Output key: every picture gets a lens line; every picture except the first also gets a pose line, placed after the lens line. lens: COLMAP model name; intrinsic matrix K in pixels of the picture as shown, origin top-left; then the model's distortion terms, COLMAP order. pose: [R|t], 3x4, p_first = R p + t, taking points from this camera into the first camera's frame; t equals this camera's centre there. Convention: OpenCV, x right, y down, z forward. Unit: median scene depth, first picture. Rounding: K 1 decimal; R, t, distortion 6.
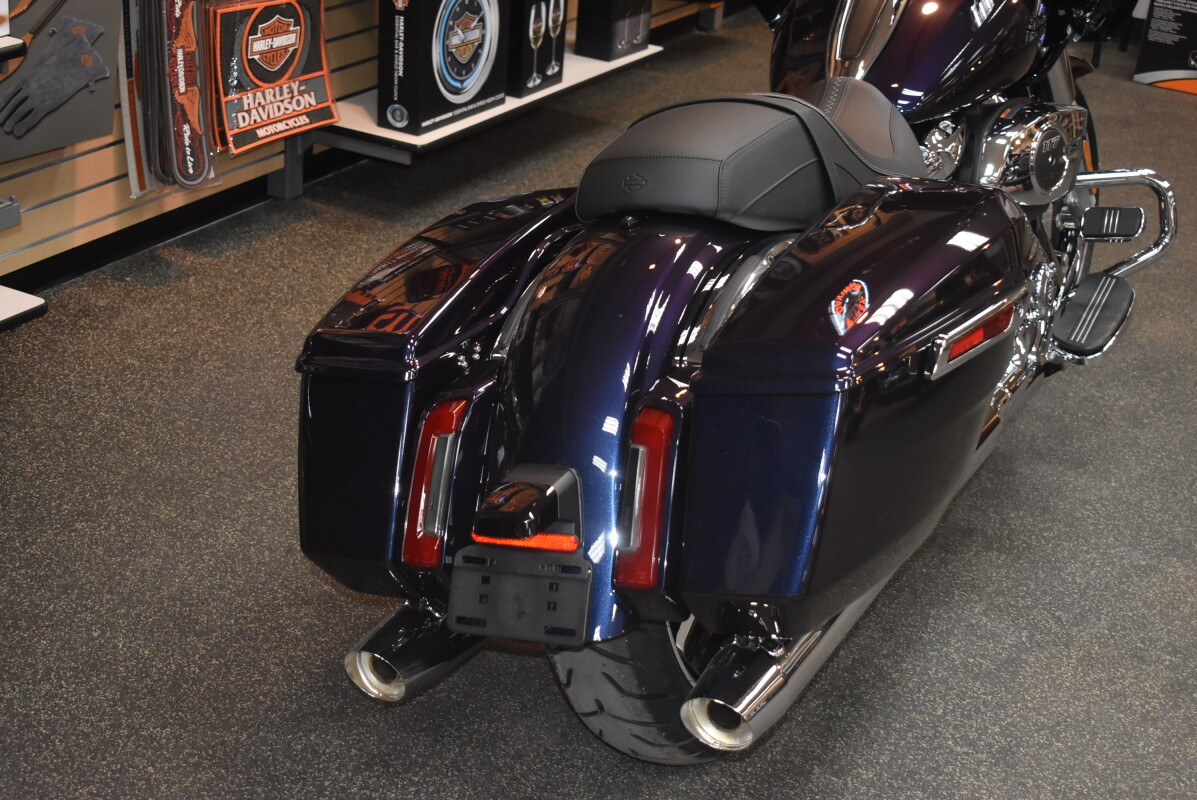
lens RADIAL K [[1776.5, 0, 601.5], [0, 1776.5, 400.6], [0, 0, 1]] dist [-0.034341, 0.000000]
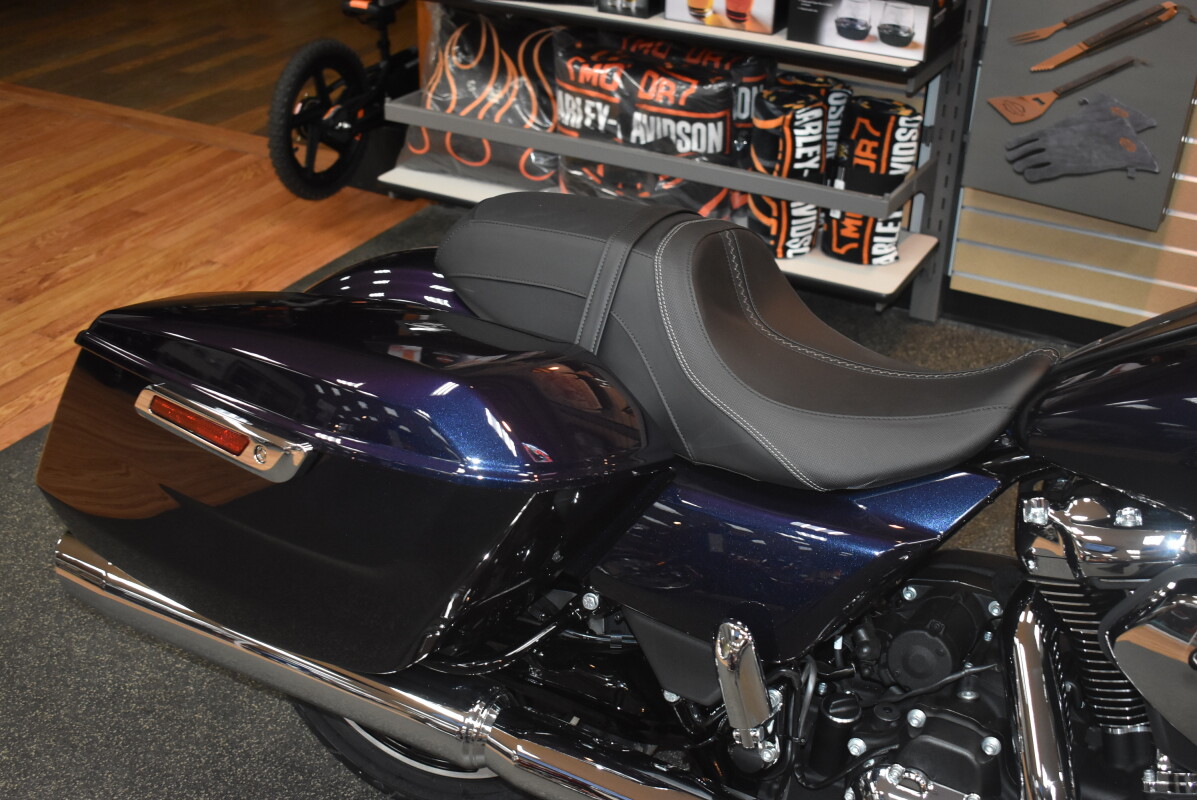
lens RADIAL K [[1421.9, 0, 605.1], [0, 1421.9, 403.2], [0, 0, 1]] dist [-0.055025, 0.000000]
pose [[-0.001012, 0.415455, -0.909613, 0.442628], [-0.444317, 0.814708, 0.372603, -0.206810], [0.895869, 0.404534, 0.183770, 0.550989]]
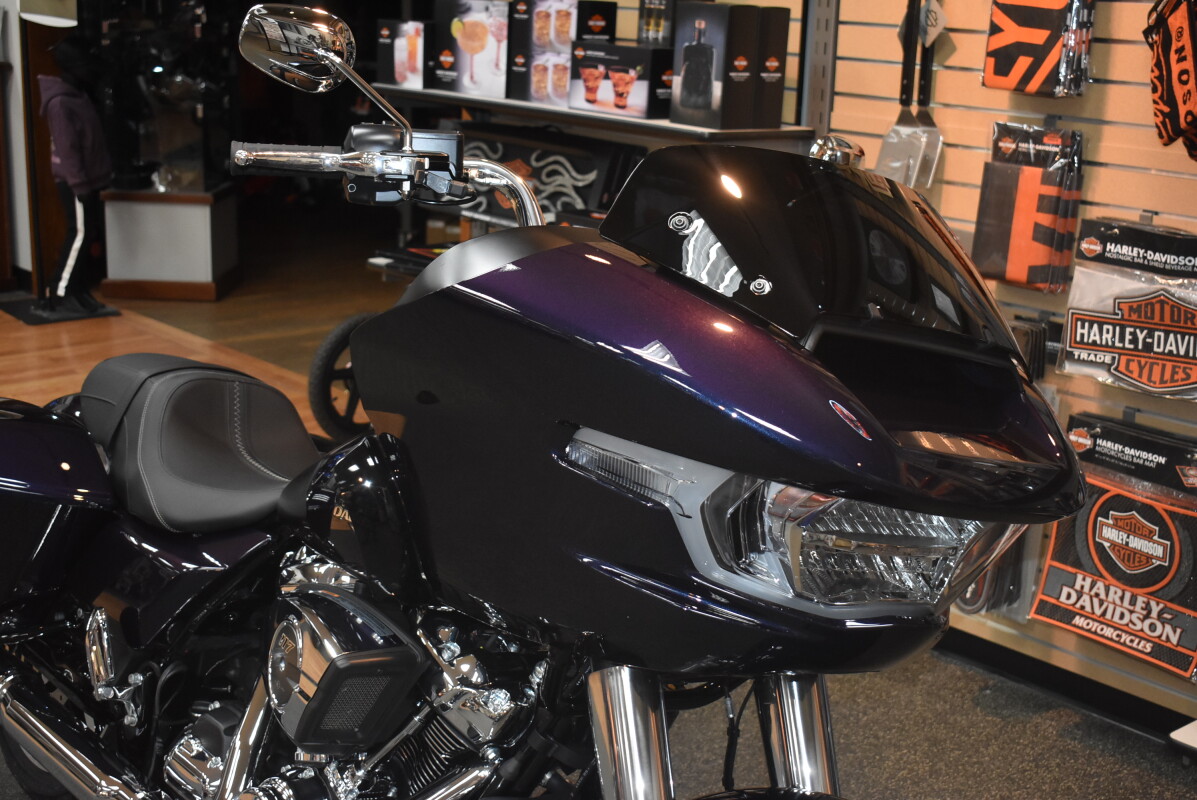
lens RADIAL K [[1671.8, 0, 599.5], [0, 1671.8, 402.0], [0, 0, 1]] dist [-0.044623, 0.000000]
pose [[-0.347441, 0.146956, -0.926115, 0.647845], [-0.454115, 0.837729, 0.303297, -0.385443], [0.820405, 0.525941, -0.224326, 0.925296]]
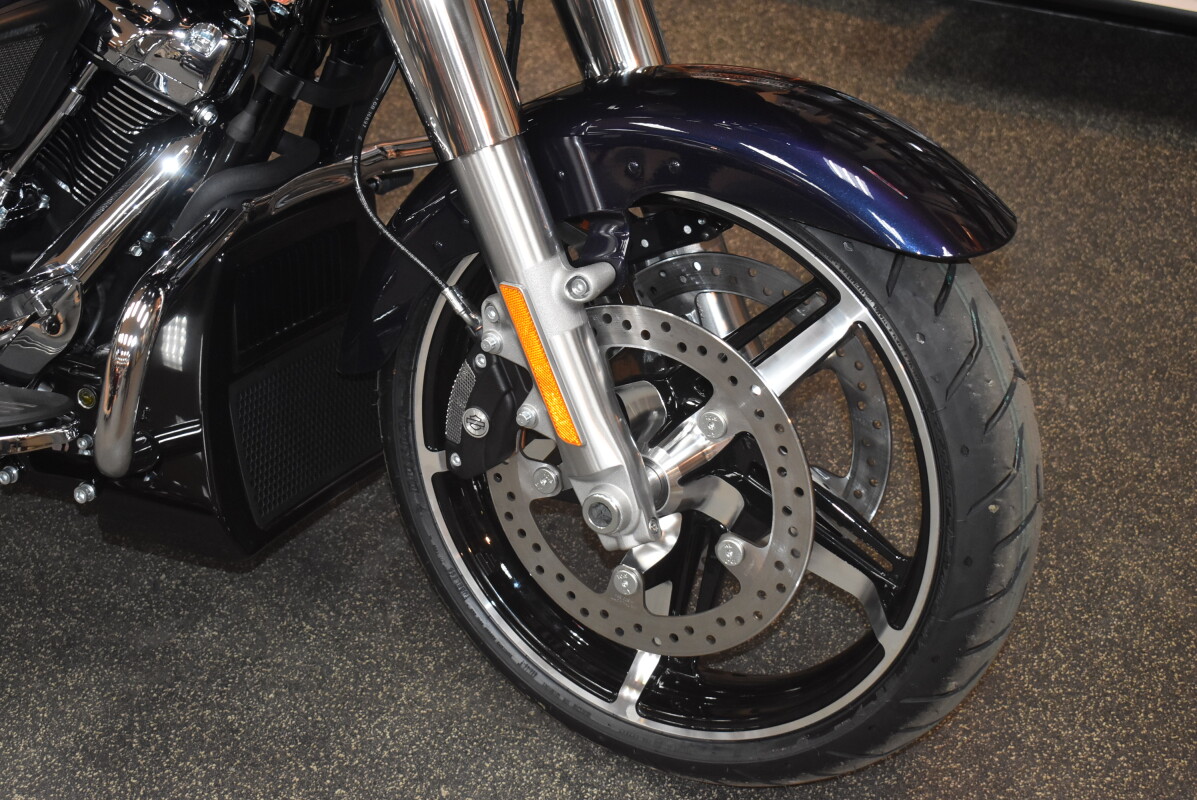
lens RADIAL K [[2051.2, 0, 594.9], [0, 2051.2, 408.5], [0, 0, 1]] dist [0.036640, 0.000000]
pose [[0.054945, 0.501903, -0.863177, 0.634742], [-0.422943, 0.794797, 0.435220, -0.307225], [0.904489, 0.341161, 0.255946, 0.821327]]
